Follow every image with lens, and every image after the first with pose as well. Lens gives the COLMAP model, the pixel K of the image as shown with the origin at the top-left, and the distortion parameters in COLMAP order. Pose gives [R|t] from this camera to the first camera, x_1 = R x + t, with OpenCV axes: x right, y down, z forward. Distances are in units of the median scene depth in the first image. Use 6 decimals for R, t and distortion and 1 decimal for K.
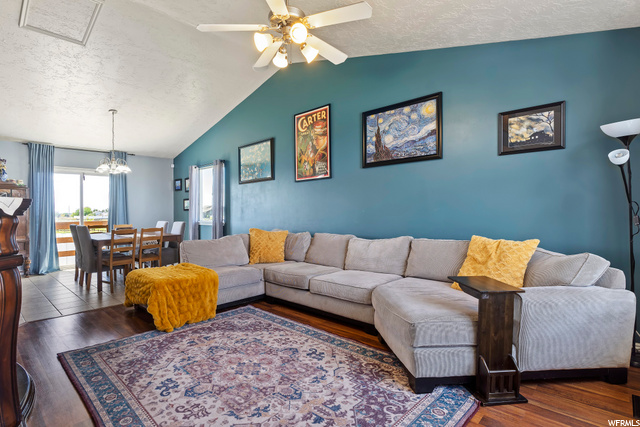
lens RADIAL K [[325.6, 0, 321.8], [0, 325.6, 210.2], [0, 0, 1]] dist [-0.000227, -0.000066]
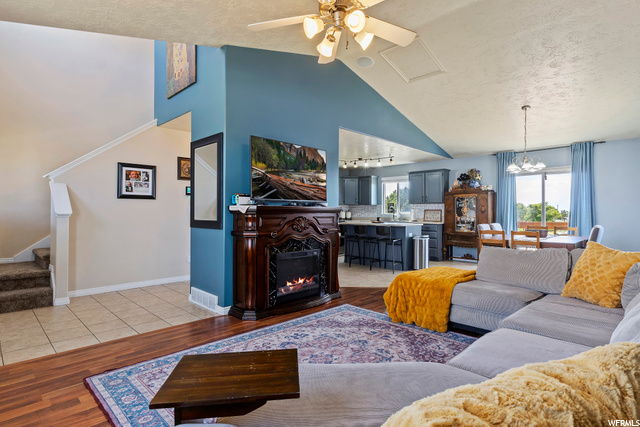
lens RADIAL K [[334.1, 0, 316.3], [0, 334.1, 216.5], [0, 0, 1]] dist [0.012968, -0.000015]
pose [[-0.038043, 0.020115, -0.999074, 0.647328], [-0.001864, 0.999794, 0.020201, -0.003383], [0.999274, 0.002631, -0.037998, 0.767911]]
